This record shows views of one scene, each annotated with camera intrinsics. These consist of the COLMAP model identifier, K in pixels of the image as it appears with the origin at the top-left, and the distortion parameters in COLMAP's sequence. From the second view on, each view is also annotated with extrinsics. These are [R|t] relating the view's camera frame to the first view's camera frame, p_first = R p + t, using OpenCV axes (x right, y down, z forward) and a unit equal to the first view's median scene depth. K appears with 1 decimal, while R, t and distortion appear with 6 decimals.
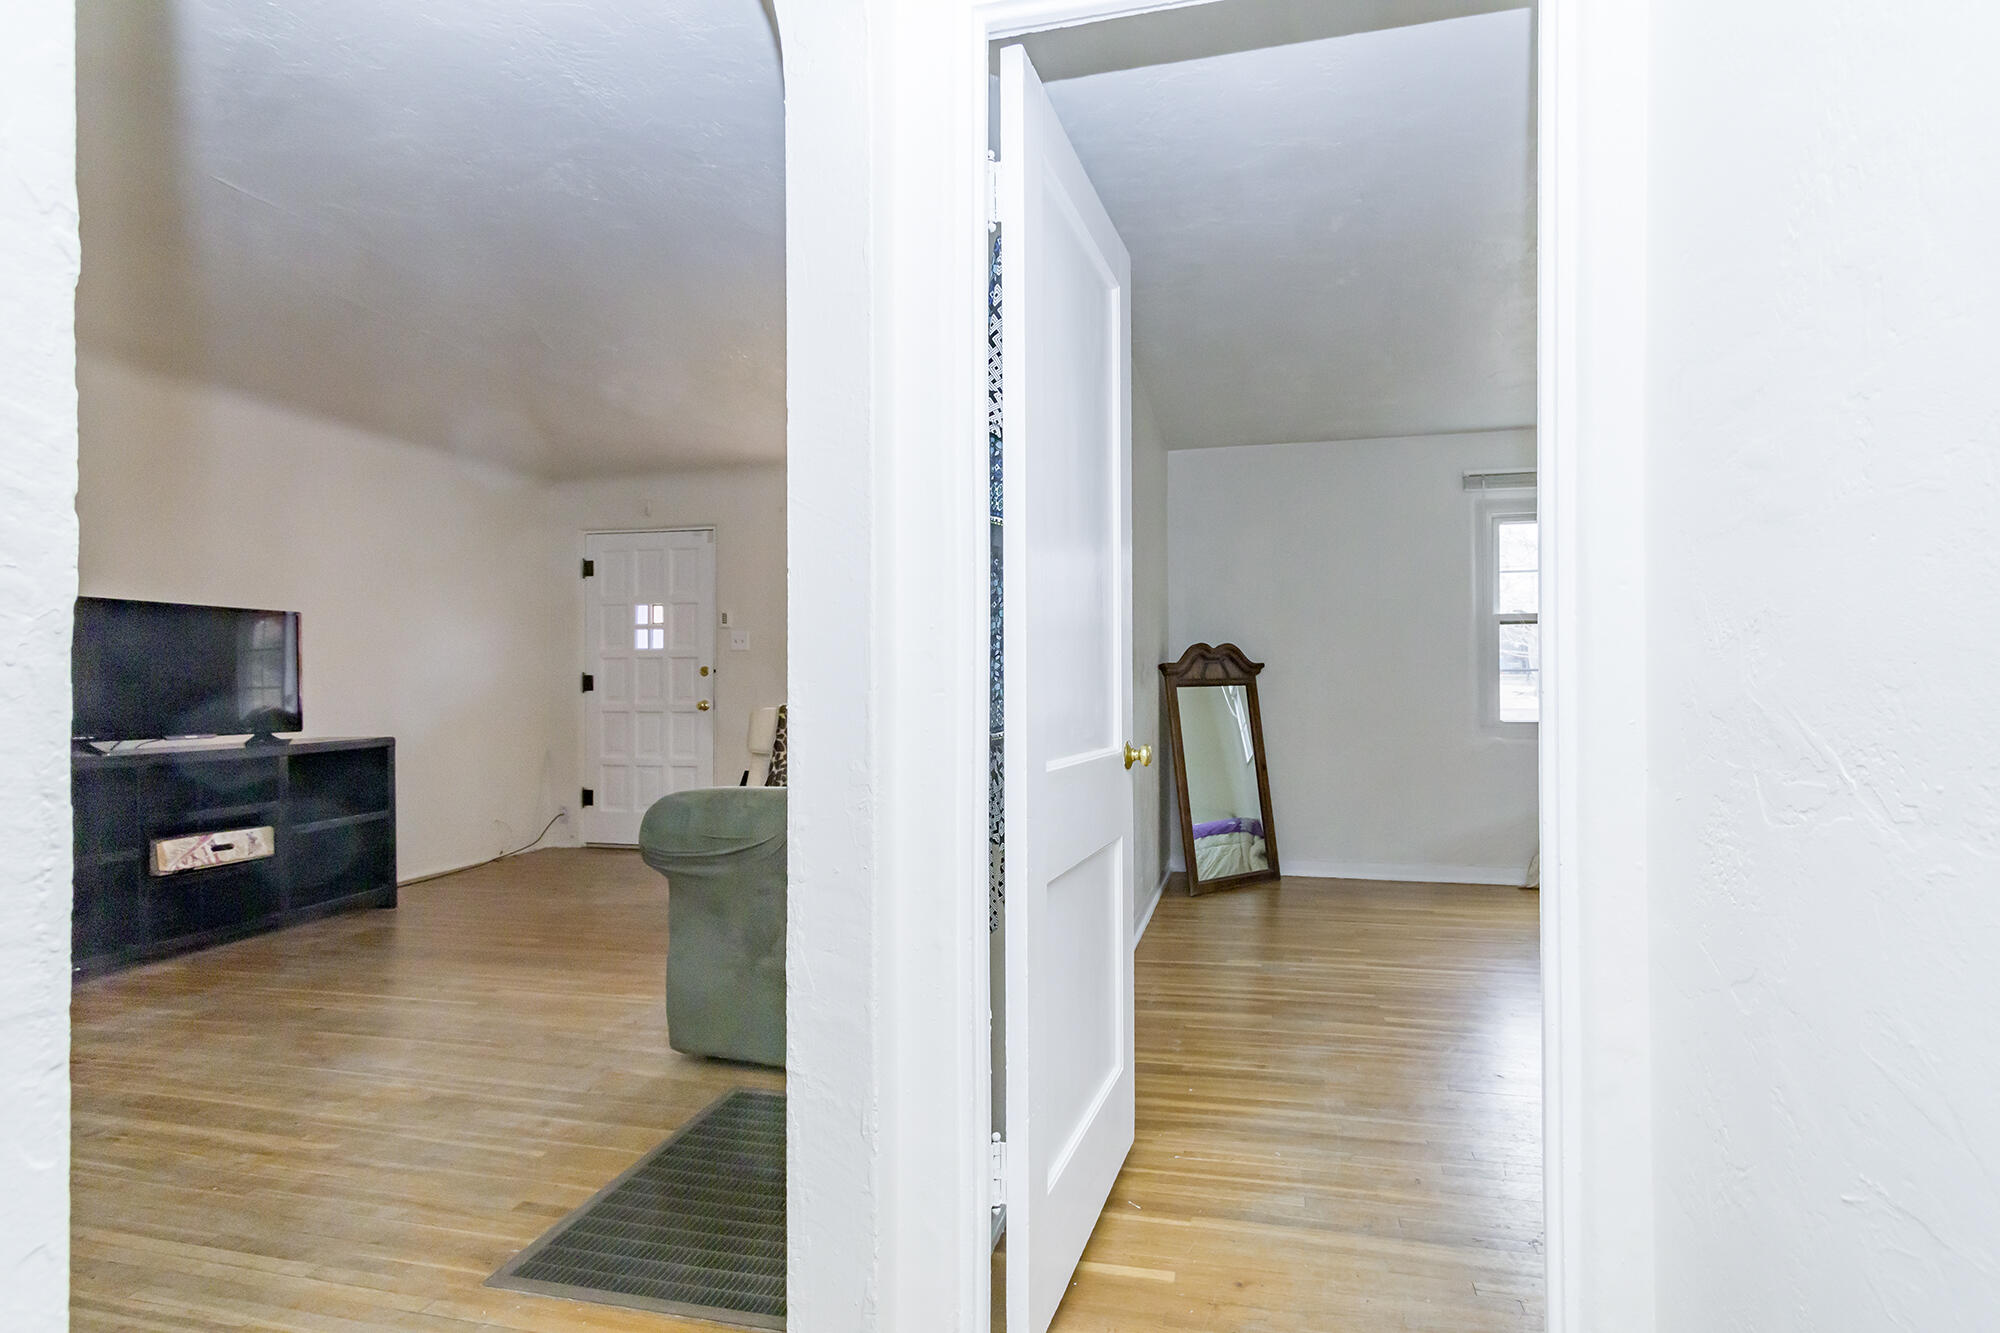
lens RADIAL K [[1025.1, 0, 1023.0], [0, 1025.1, 669.6], [0, 0, 1]] dist [0.039574, -0.000464]
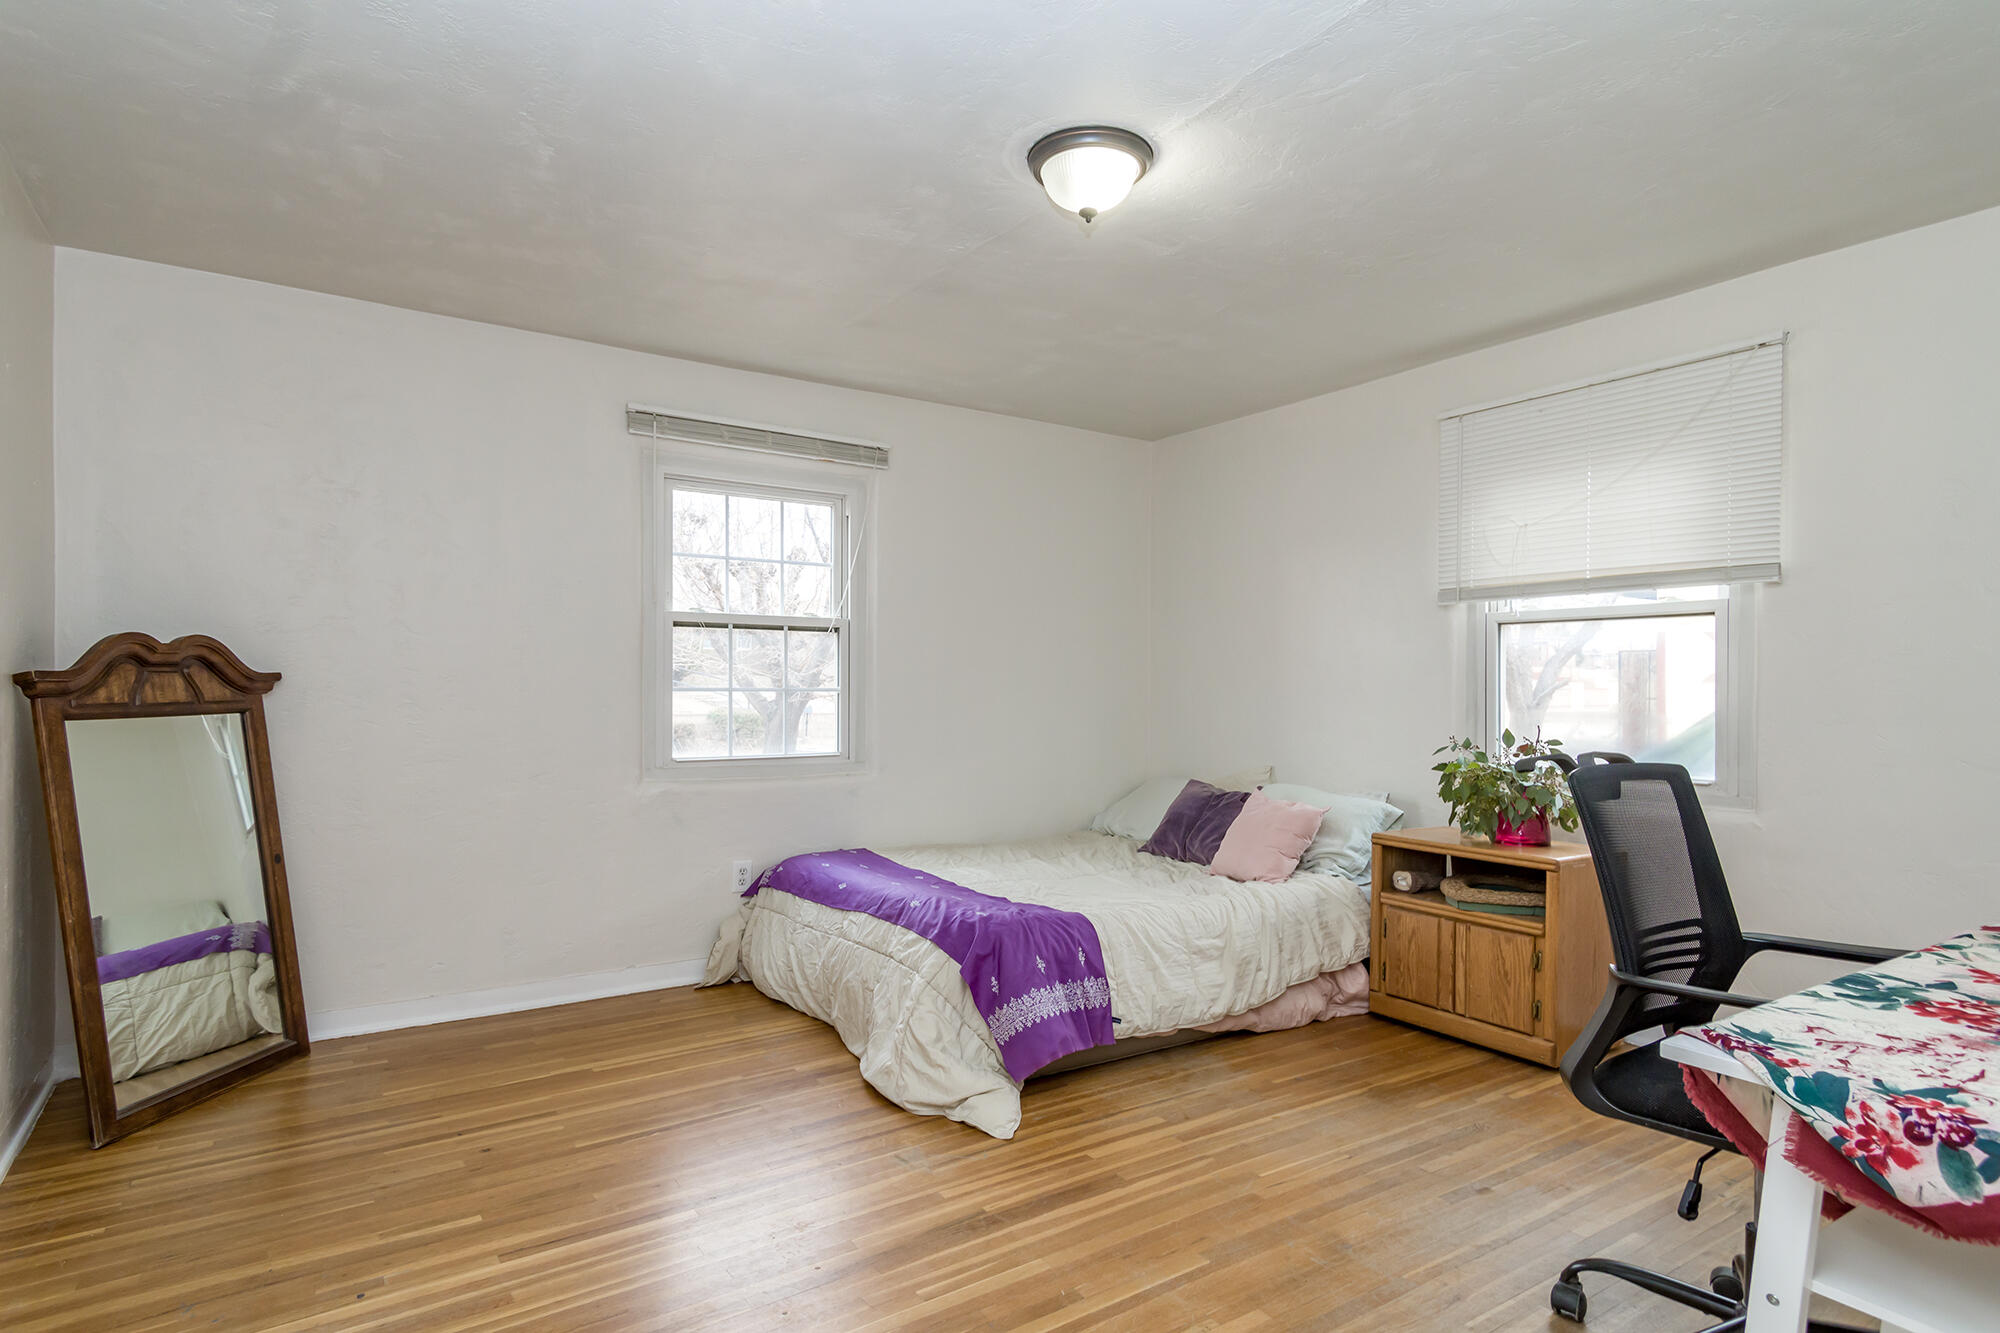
lens RADIAL K [[1047.2, 0, 1049.0], [0, 1047.2, 689.4], [0, 0, 1]] dist [0.012563, -0.000514]
pose [[0.653381, 0.003992, 0.757019, 0.071749], [-0.016986, 0.999812, 0.009388, -0.010608], [-0.756839, -0.018993, 0.653325, 0.301371]]
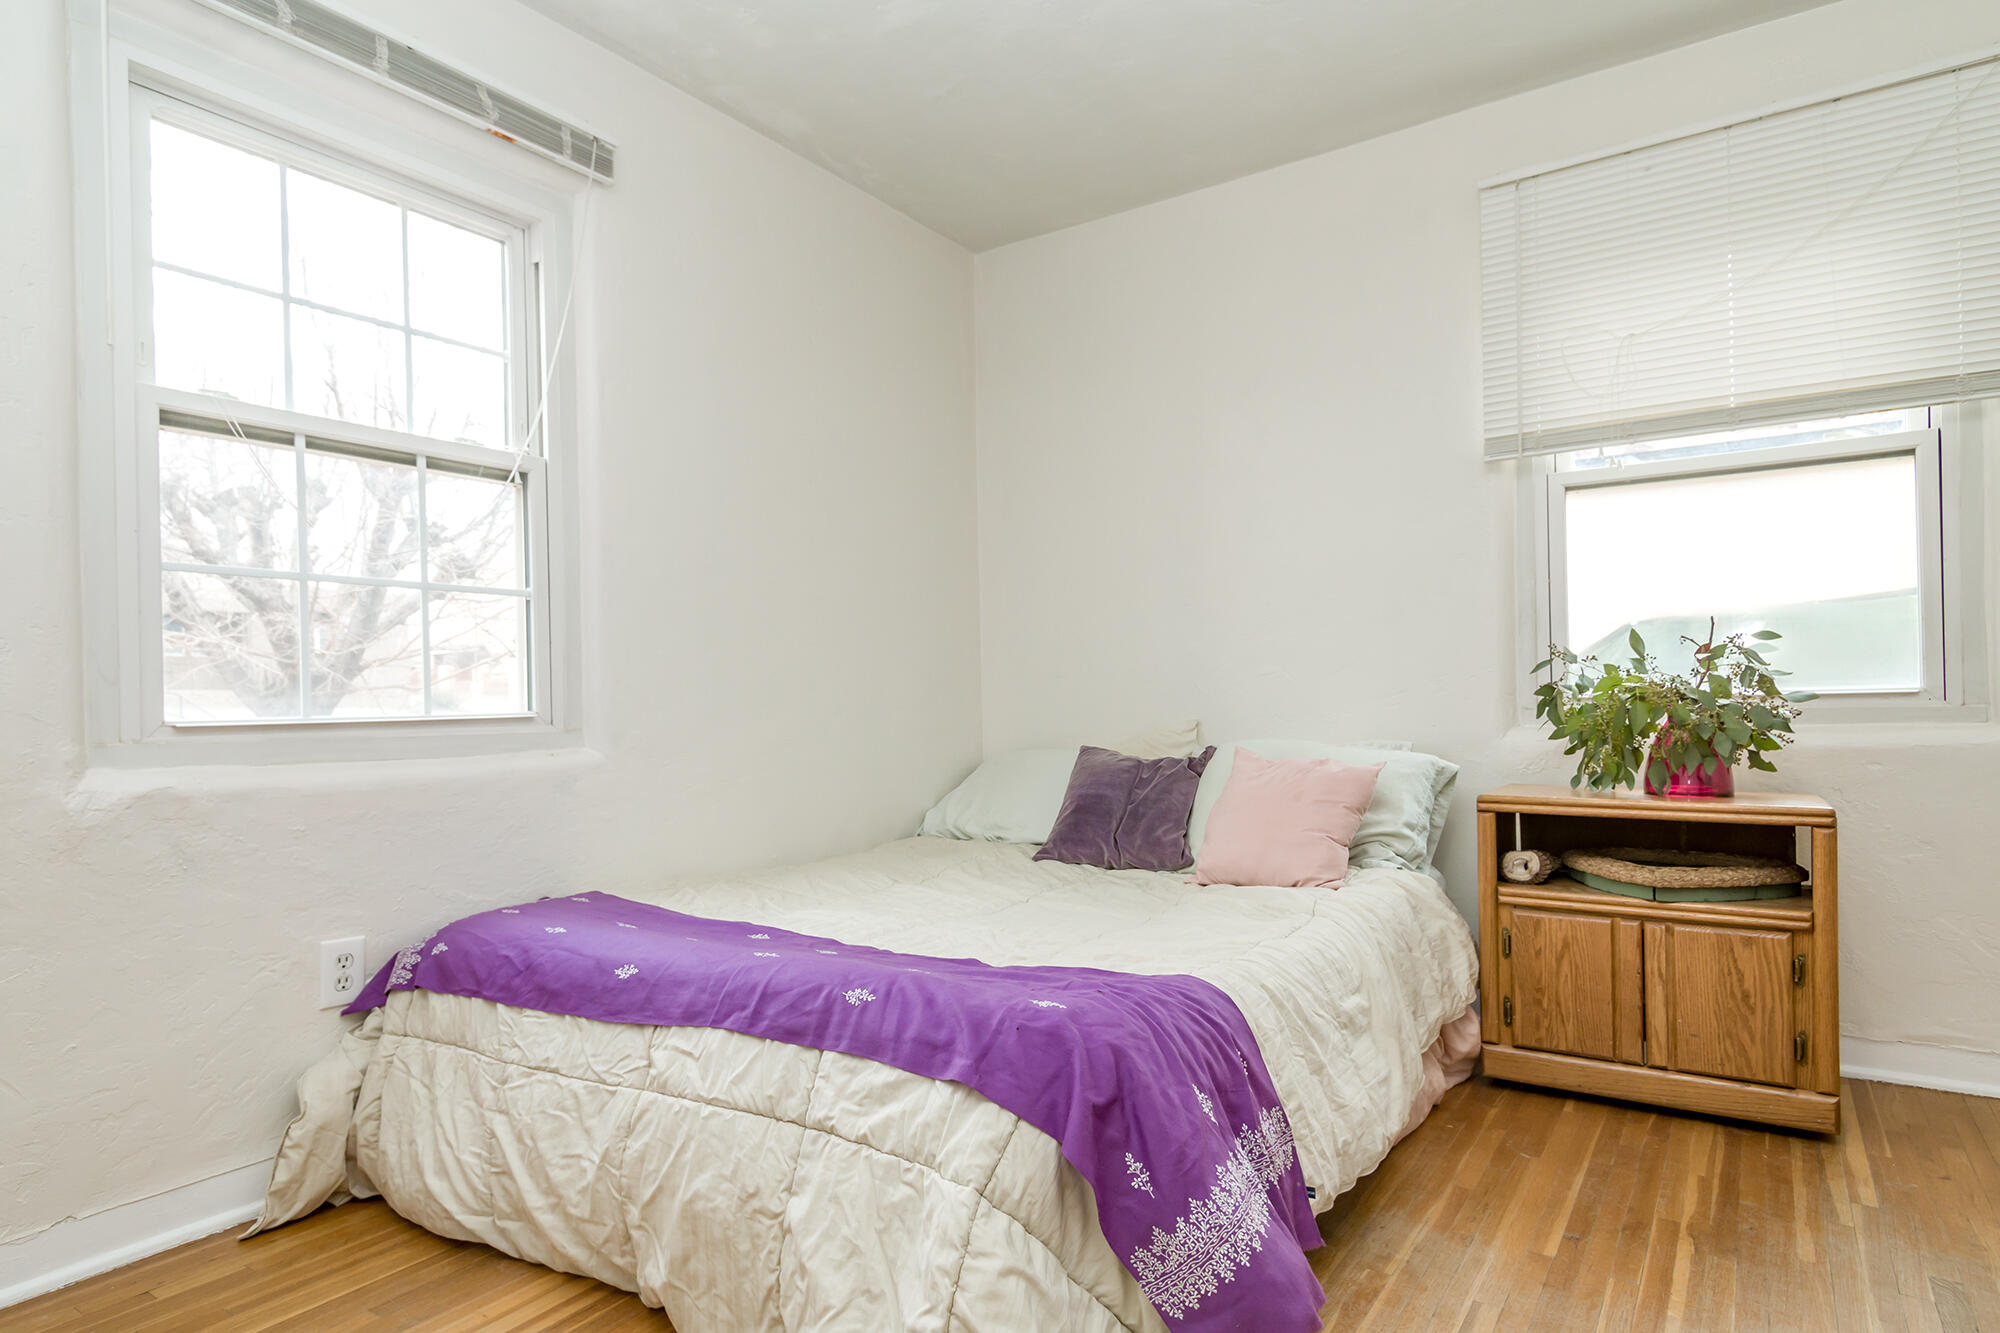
lens RADIAL K [[1105.5, 0, 975.2], [0, 1105.5, 688.5], [0, 0, 1]] dist [0.004179, 0.001691]
pose [[0.368317, 0.002211, 0.929698, 0.234362], [0.012279, 0.999898, -0.007242, 0.046049], [-0.929619, 0.014084, 0.368252, 0.631132]]
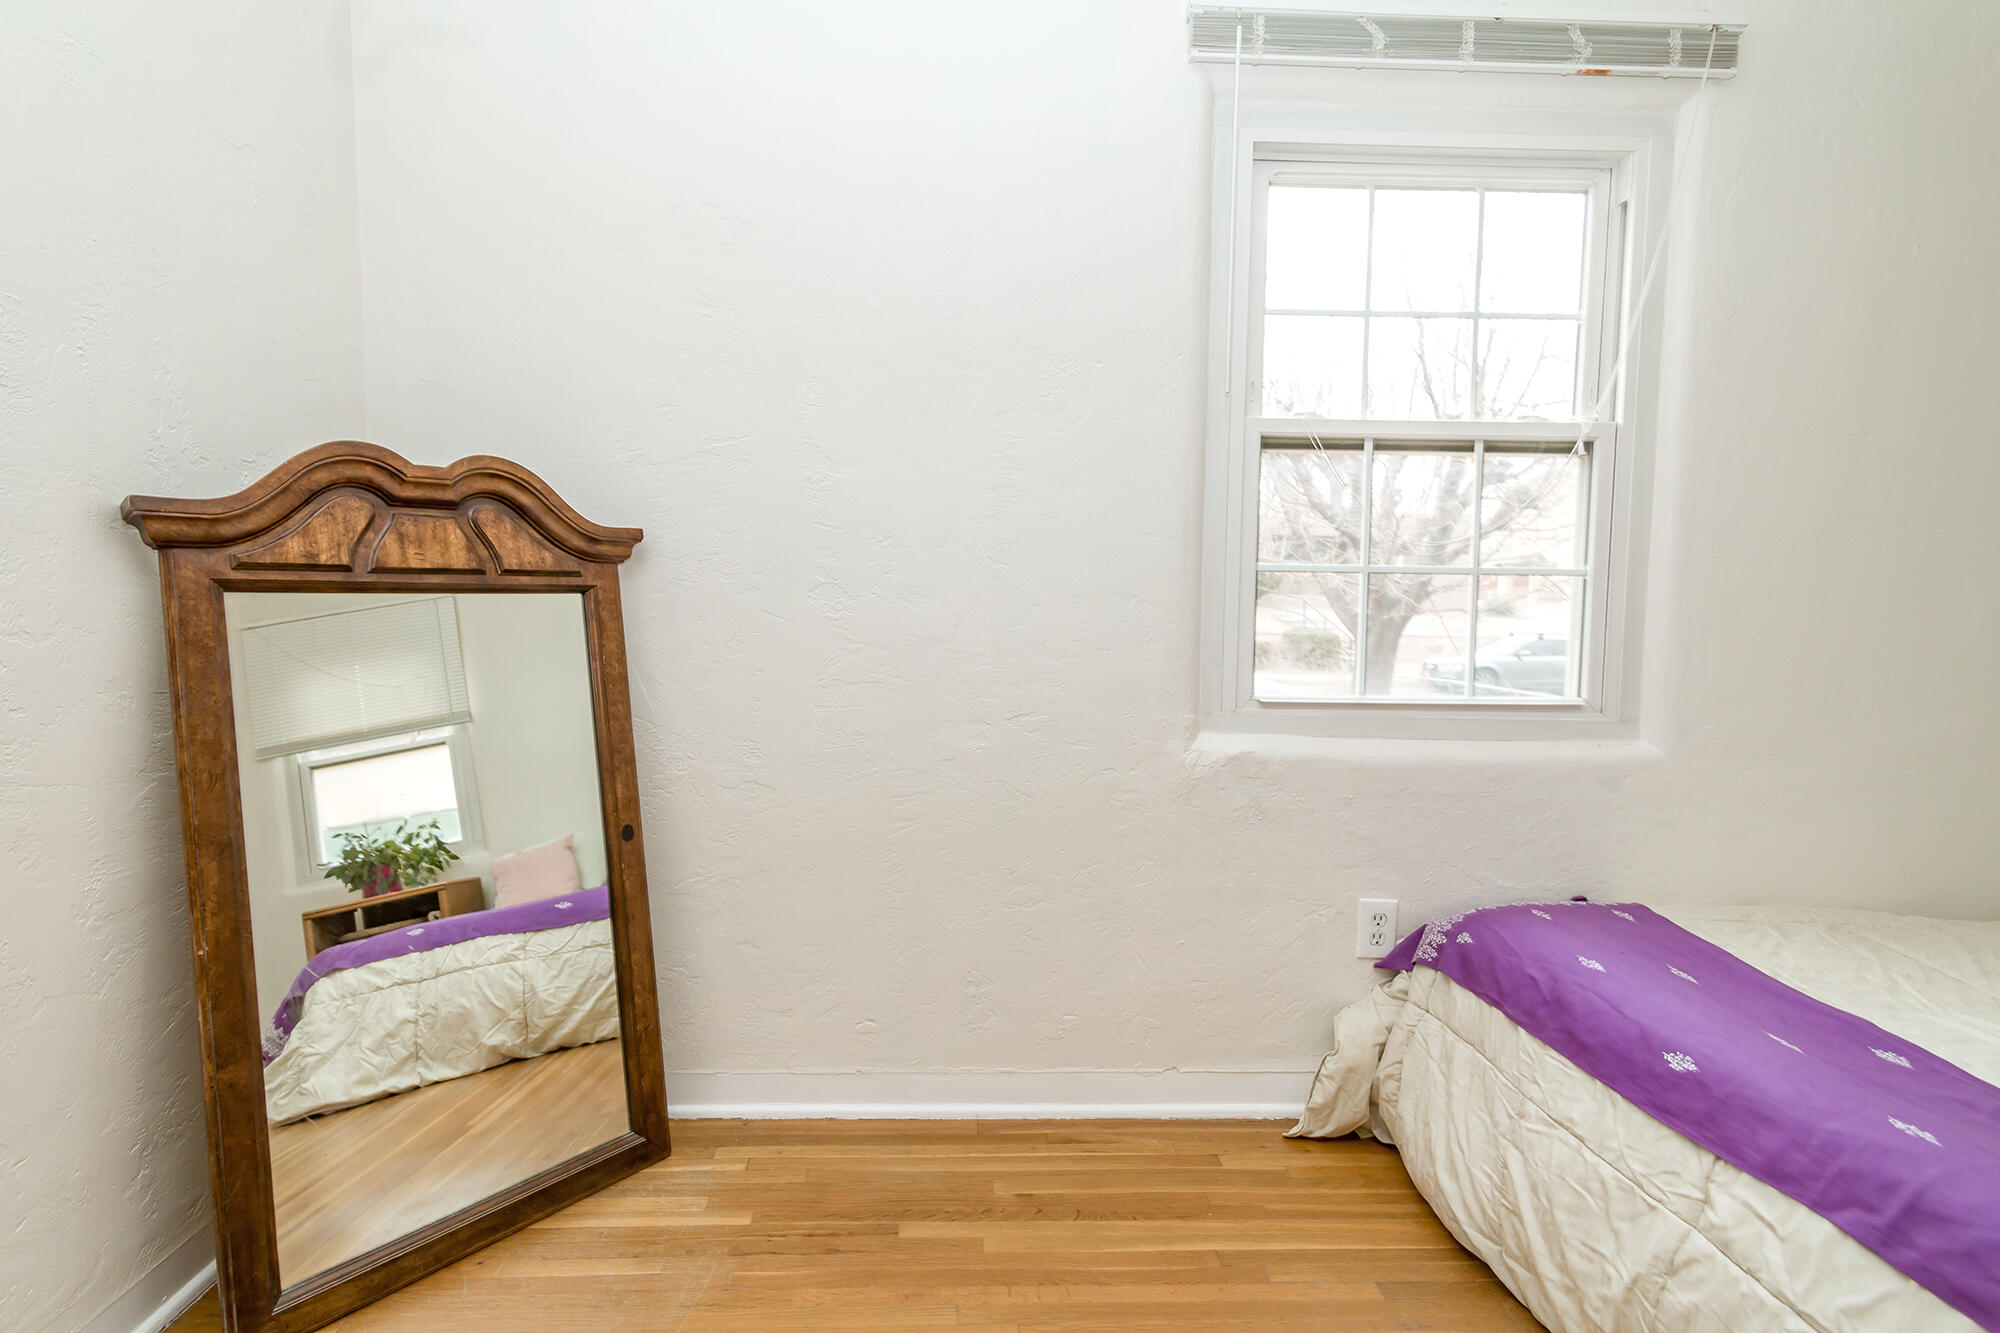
lens RADIAL K [[935.0, 0, 1007.5], [0, 935.0, 659.3], [0, 0, 1]] dist [0.017624, -0.005137]
pose [[0.965872, 0.001249, 0.259017, 0.280645], [-0.019800, 0.997419, 0.069024, 0.013261], [-0.258262, -0.071797, 0.963403, 0.675141]]
